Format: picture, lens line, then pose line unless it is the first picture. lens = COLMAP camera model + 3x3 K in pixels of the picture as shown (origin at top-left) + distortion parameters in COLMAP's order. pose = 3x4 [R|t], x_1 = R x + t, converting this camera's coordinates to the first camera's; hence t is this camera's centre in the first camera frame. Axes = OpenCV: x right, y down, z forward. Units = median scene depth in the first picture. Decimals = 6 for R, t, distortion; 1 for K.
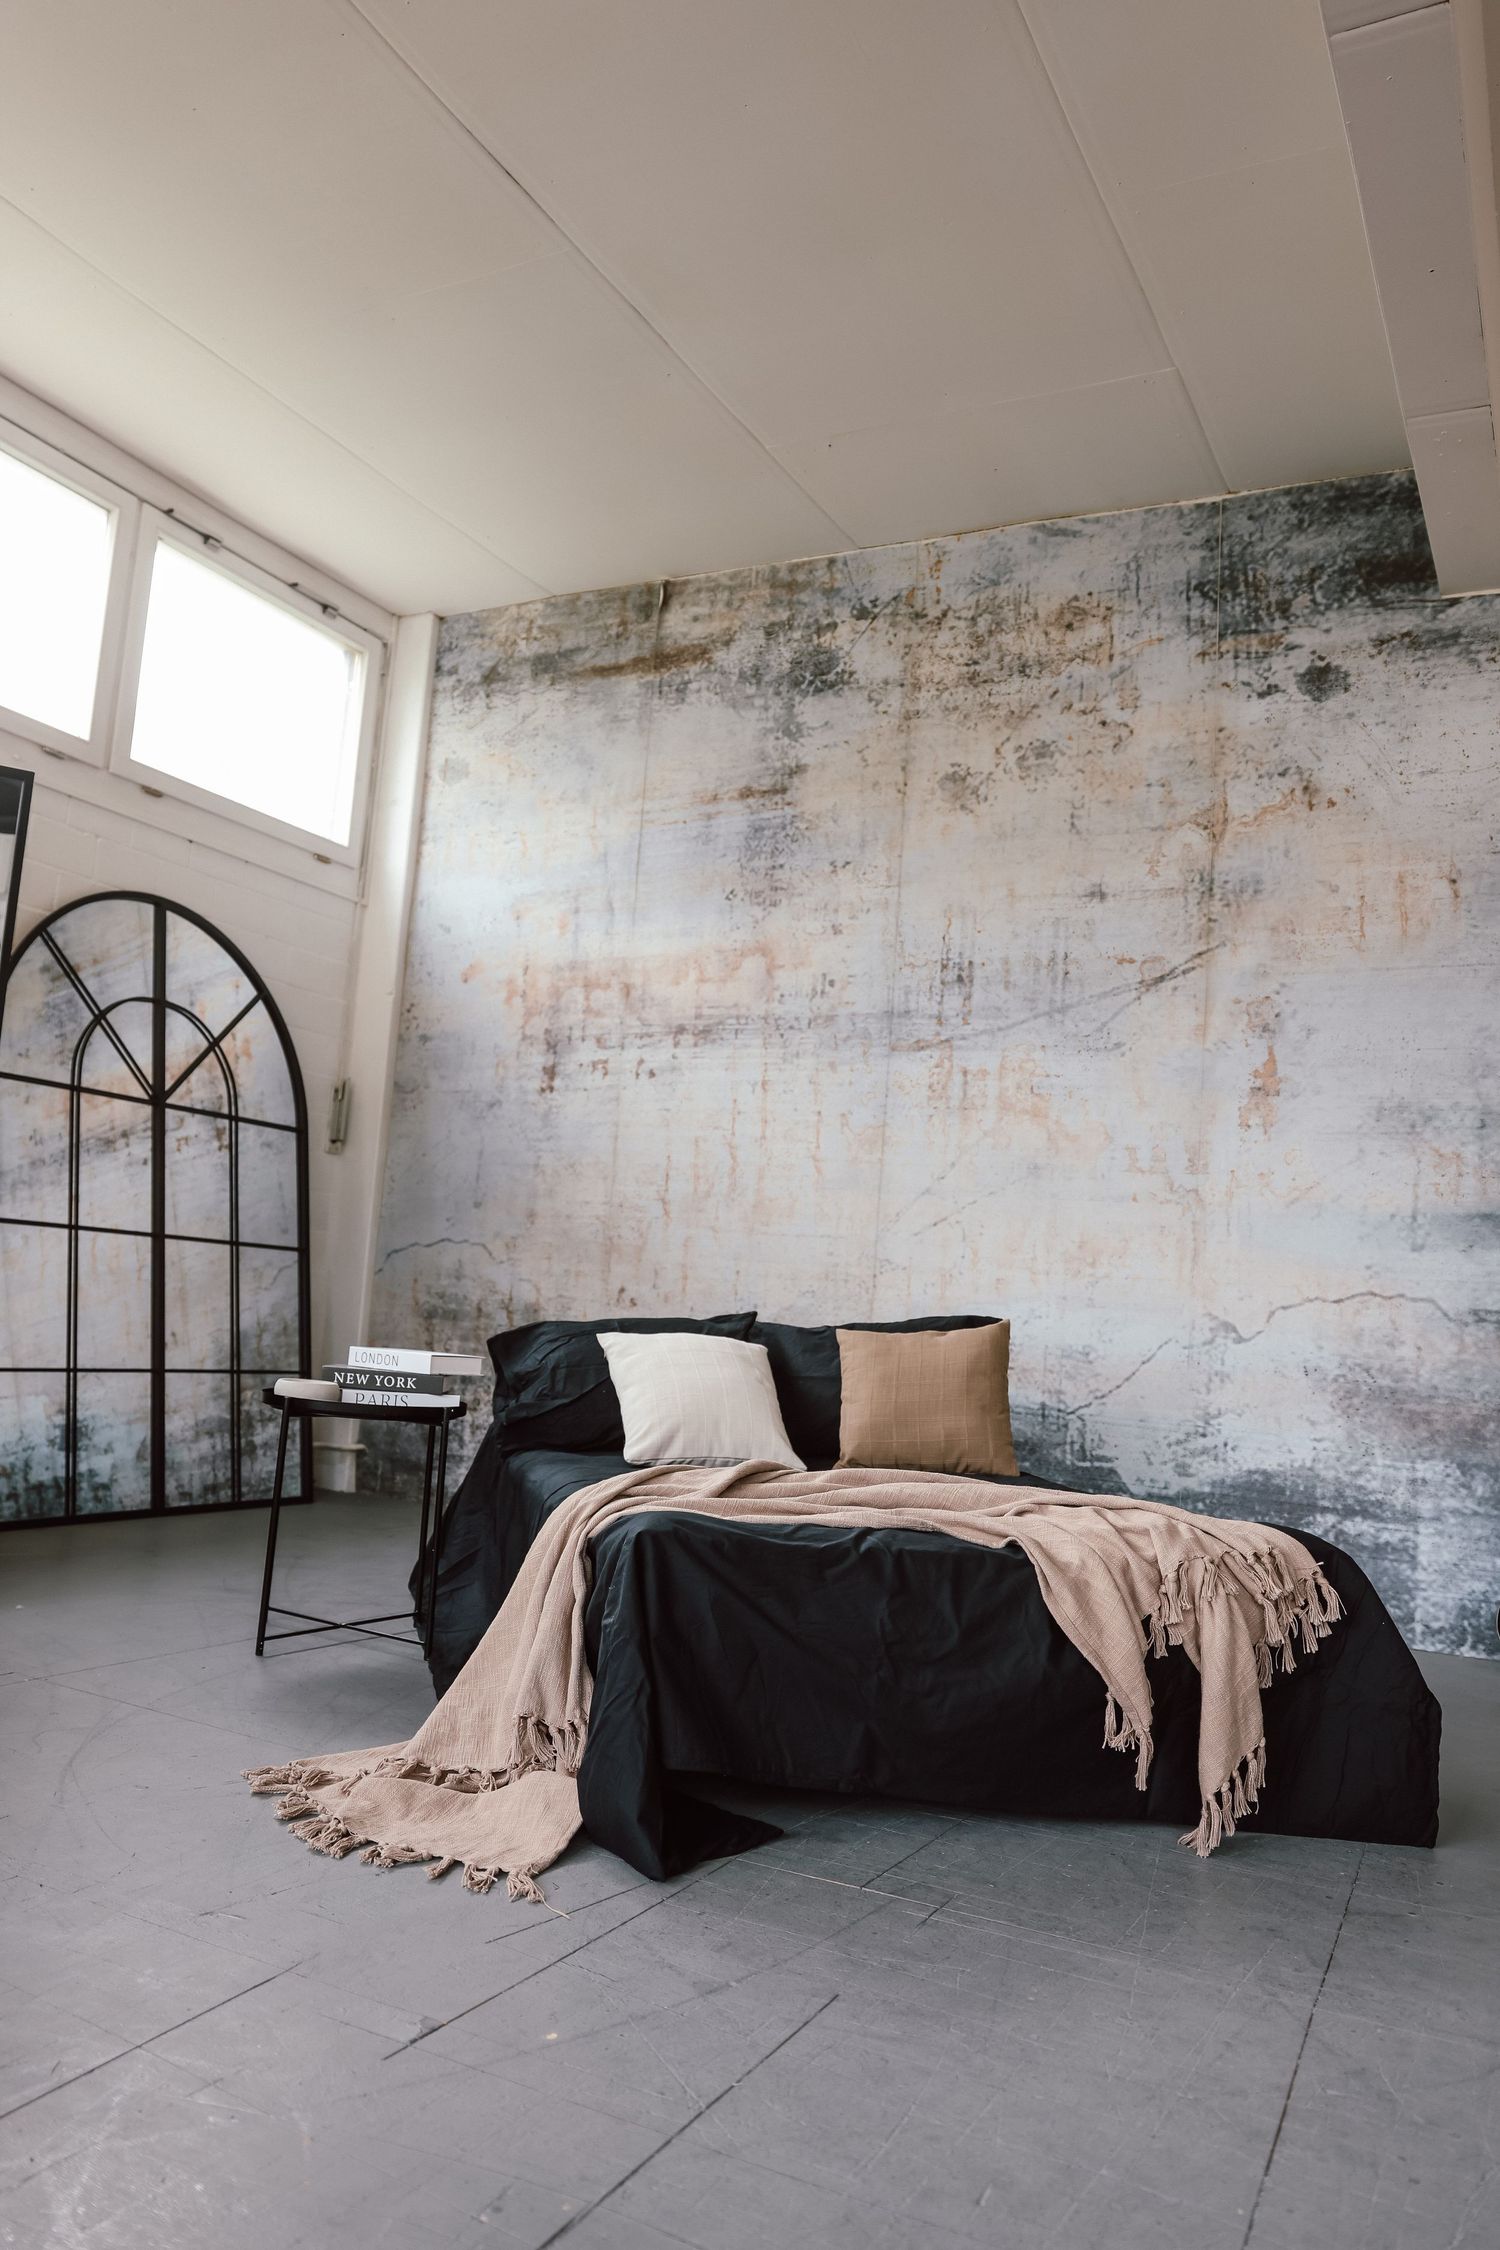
lens RADIAL K [[1600.3, 0, 750.0], [0, 1600.3, 1125.0], [0, 0, 1]] dist [-0.065403, 0.006326]
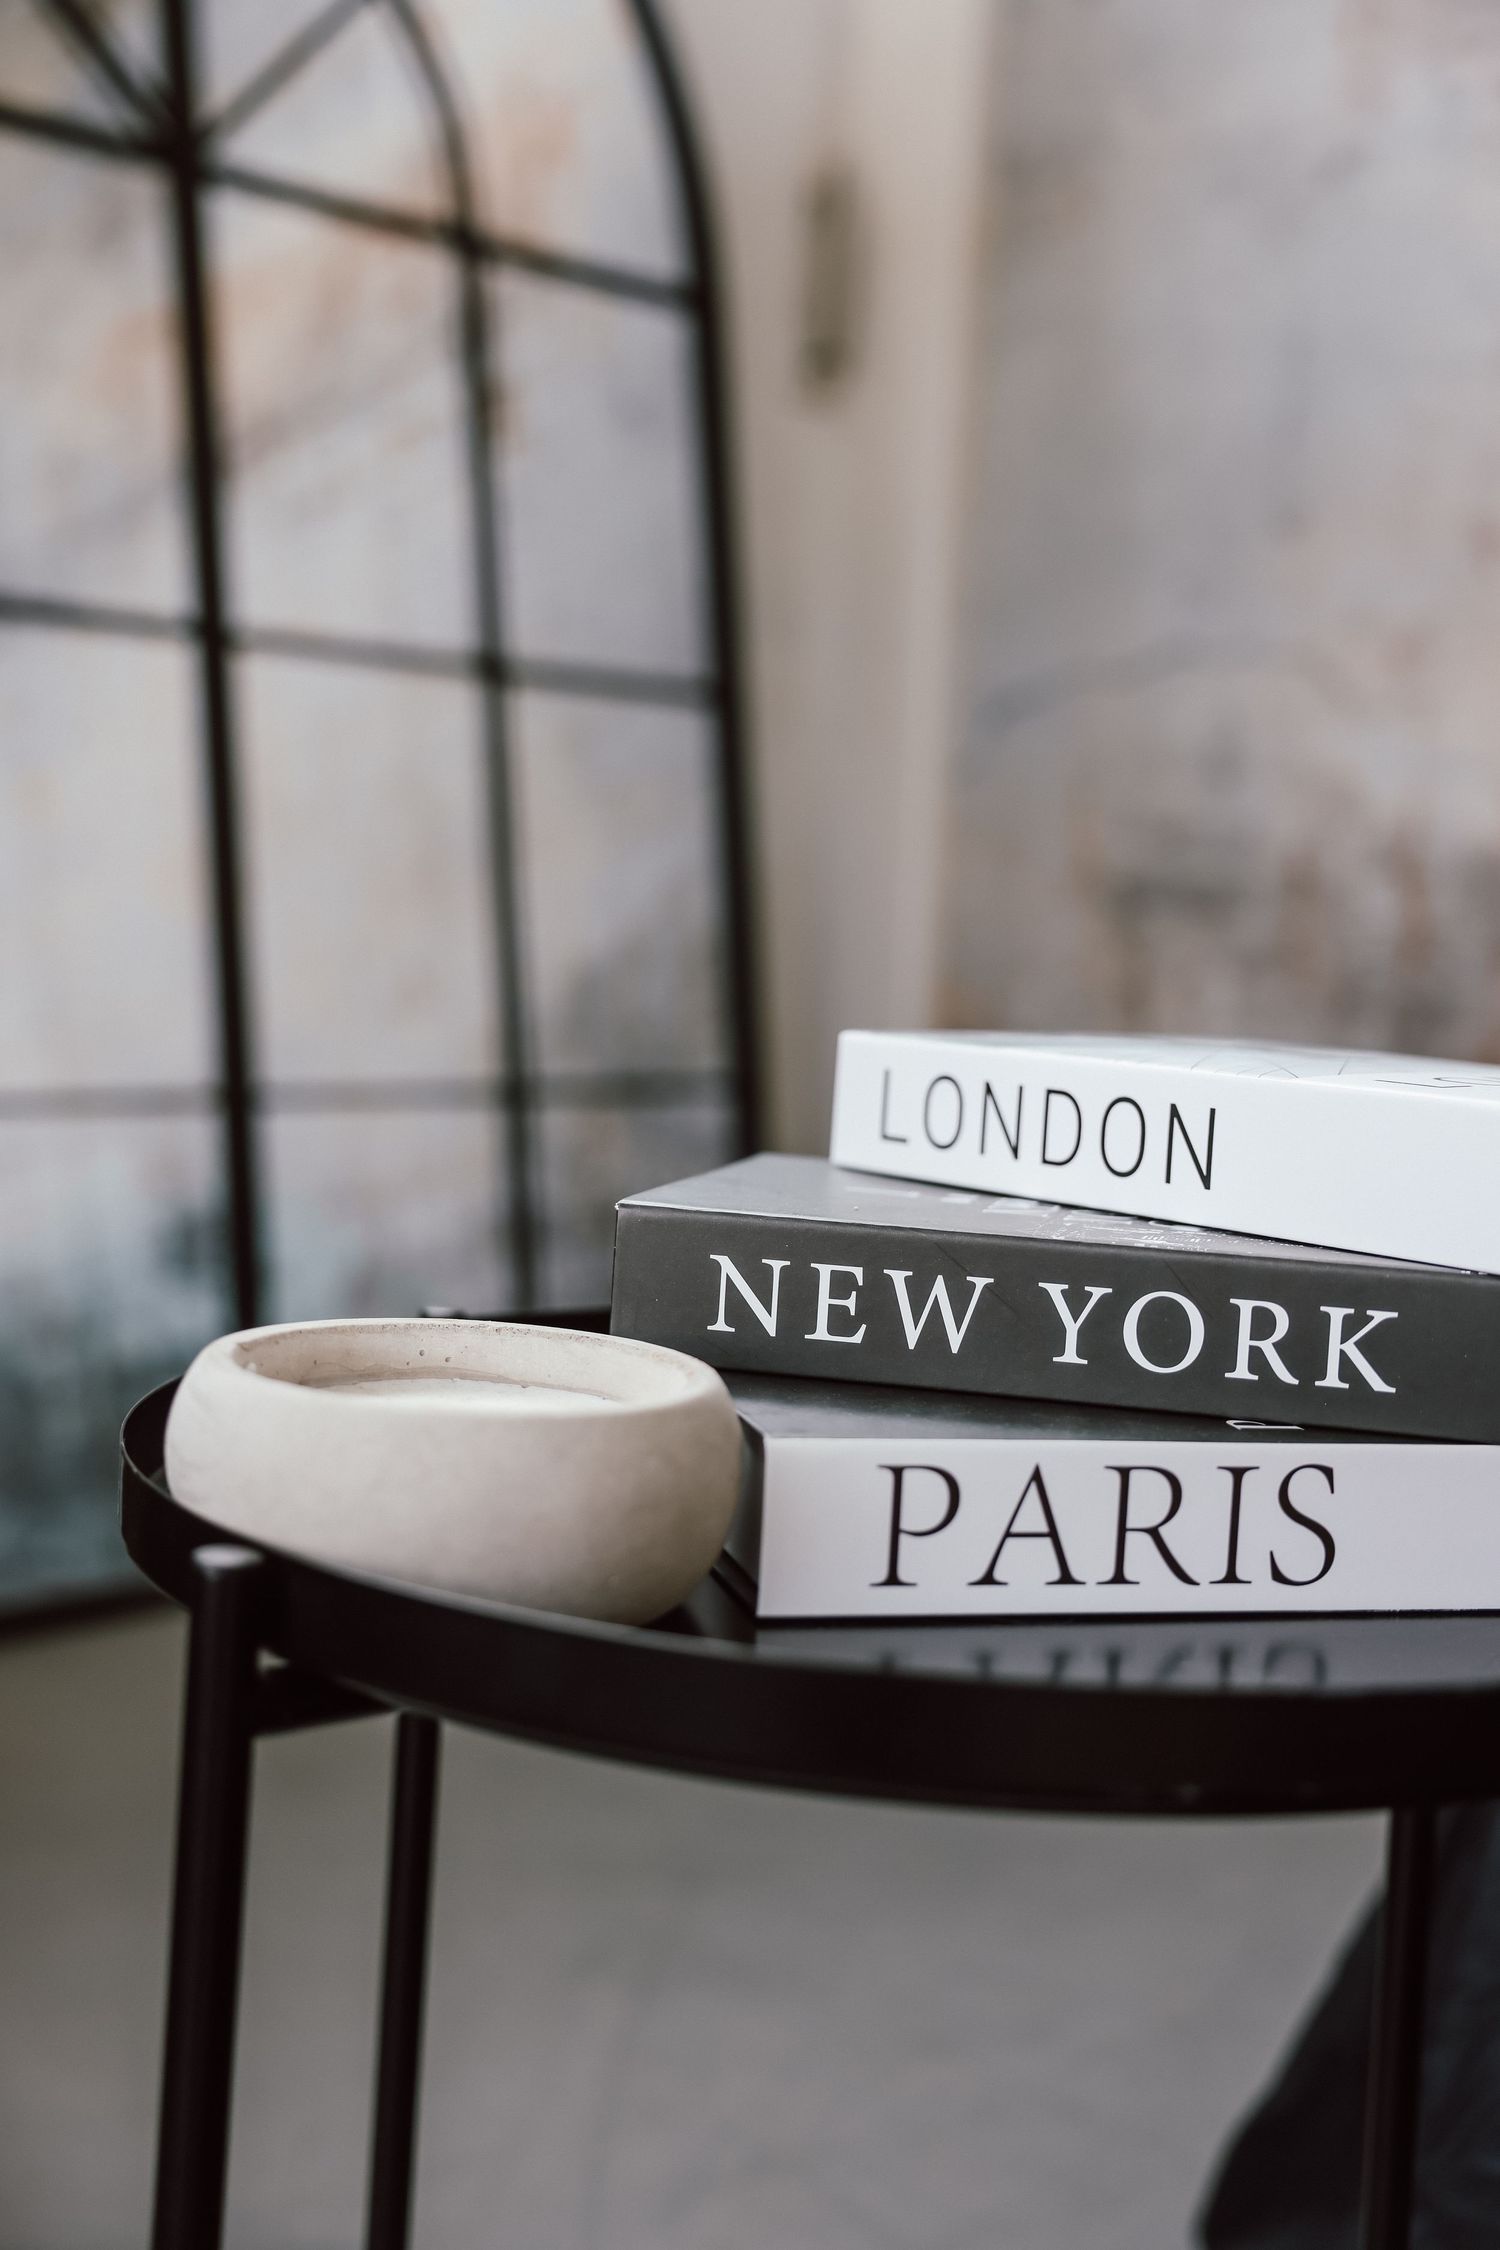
lens RADIAL K [[2594.5, 0, 750.0], [0, 2594.5, 1125.0], [0, 0, 1]] dist [0.027726, 0.061789]
pose [[0.954279, 0.006890, -0.298838, -0.123747], [0.049752, 0.982129, 0.181517, 0.068491], [0.294748, -0.188085, 0.936882, 0.508320]]
